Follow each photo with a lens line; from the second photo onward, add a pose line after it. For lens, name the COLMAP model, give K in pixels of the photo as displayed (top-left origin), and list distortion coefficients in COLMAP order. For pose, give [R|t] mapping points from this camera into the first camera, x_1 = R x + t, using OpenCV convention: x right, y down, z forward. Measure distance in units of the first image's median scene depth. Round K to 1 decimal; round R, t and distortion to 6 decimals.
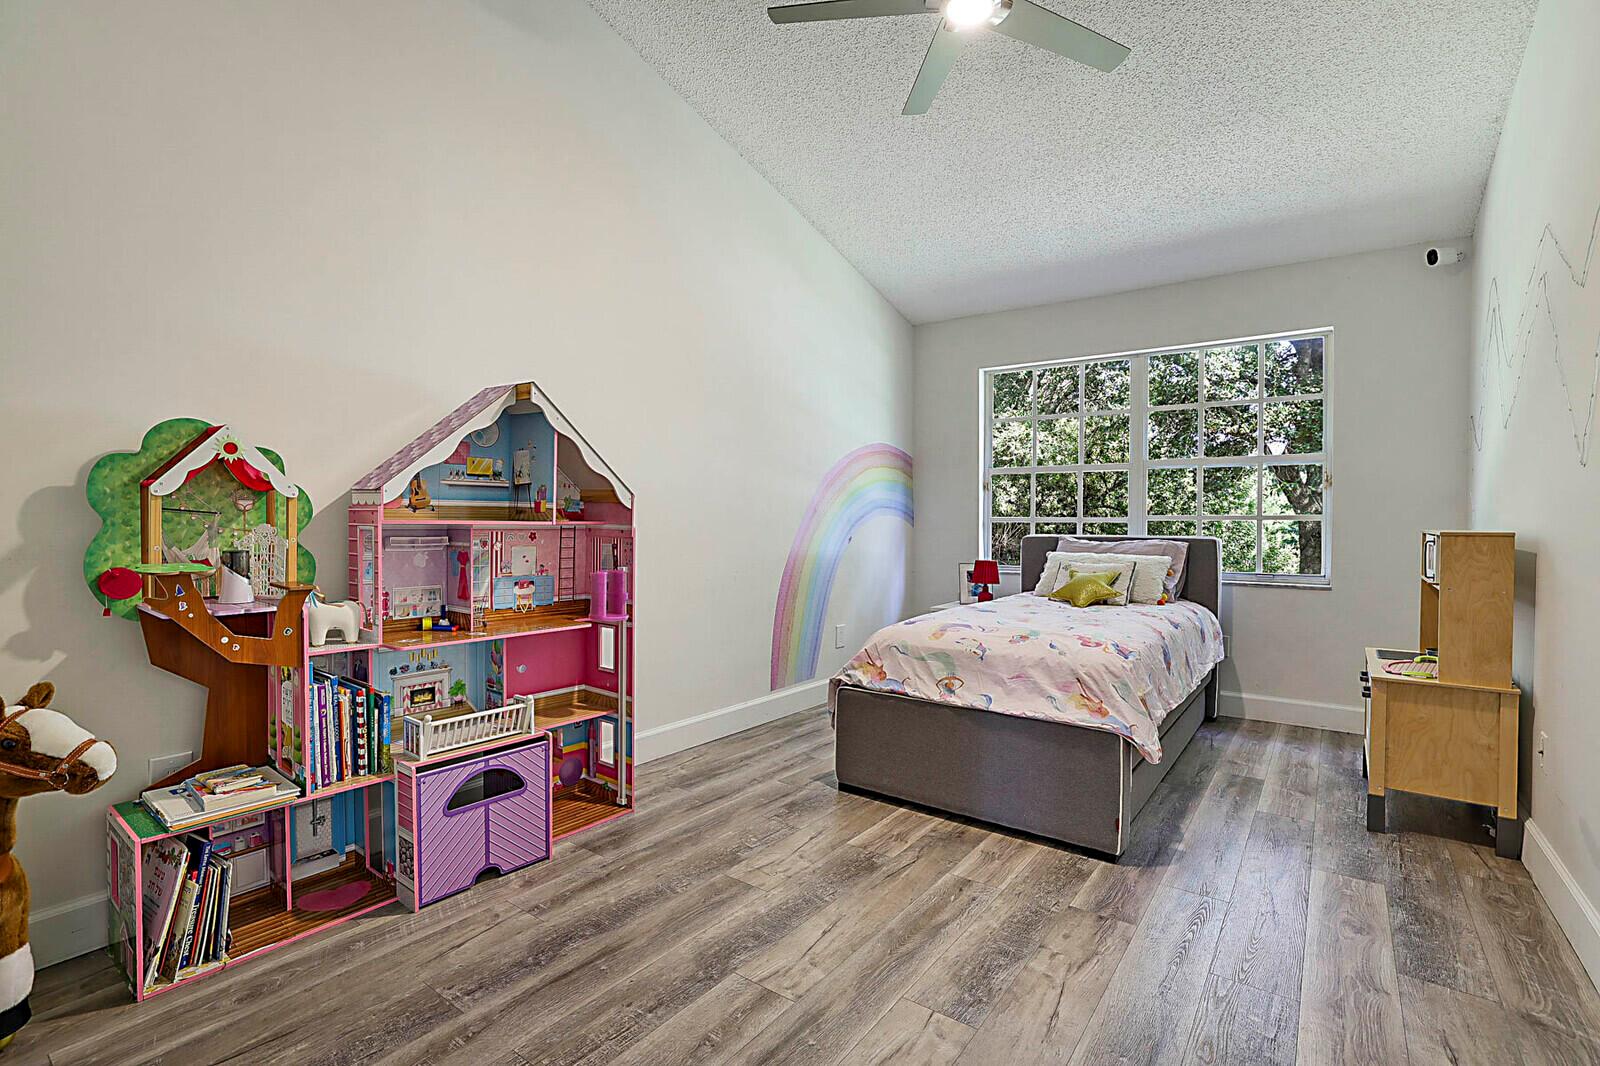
lens RADIAL K [[726.0, 0, 804.7], [0, 726.0, 532.7], [0, 0, 1]] dist [-0.003027, 0.002239]
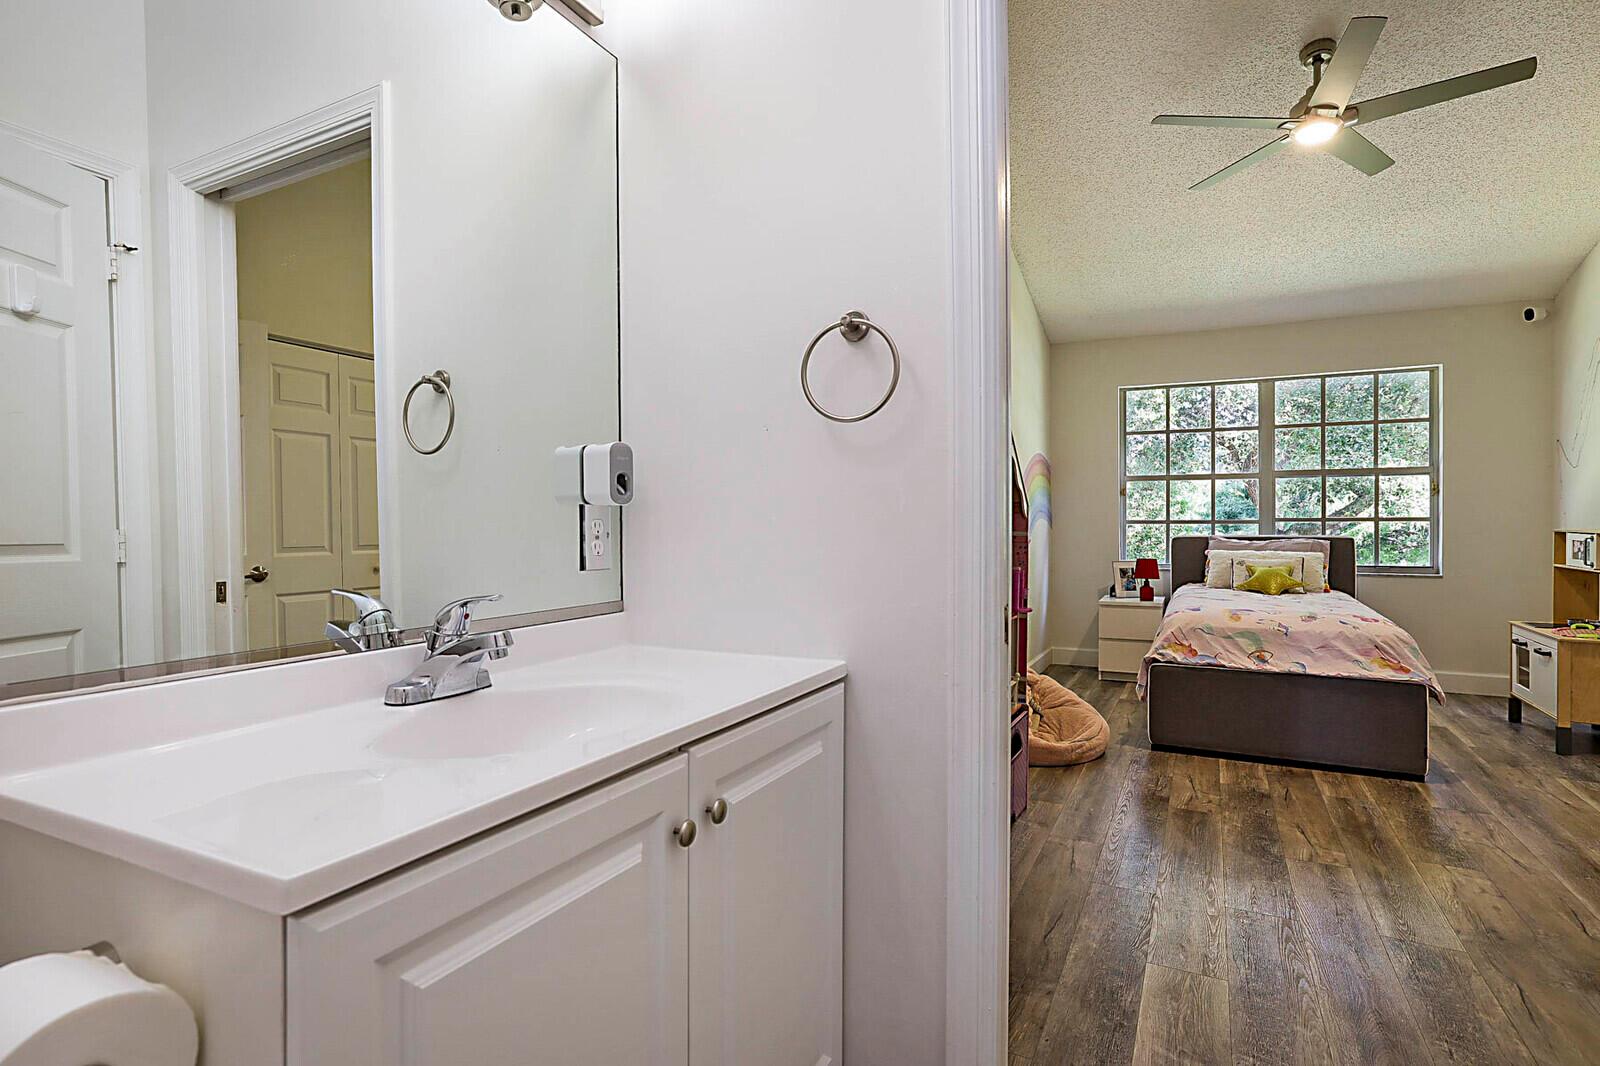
lens RADIAL K [[792.9, 0, 790.5], [0, 792.9, 534.1], [0, 0, 1]] dist [-0.001060, 0.003762]
pose [[0.987036, -0.011313, 0.160102, -0.819321], [0.011504, 0.999934, -0.000271, -0.009903], [-0.160088, 0.002110, 0.987100, -0.217335]]
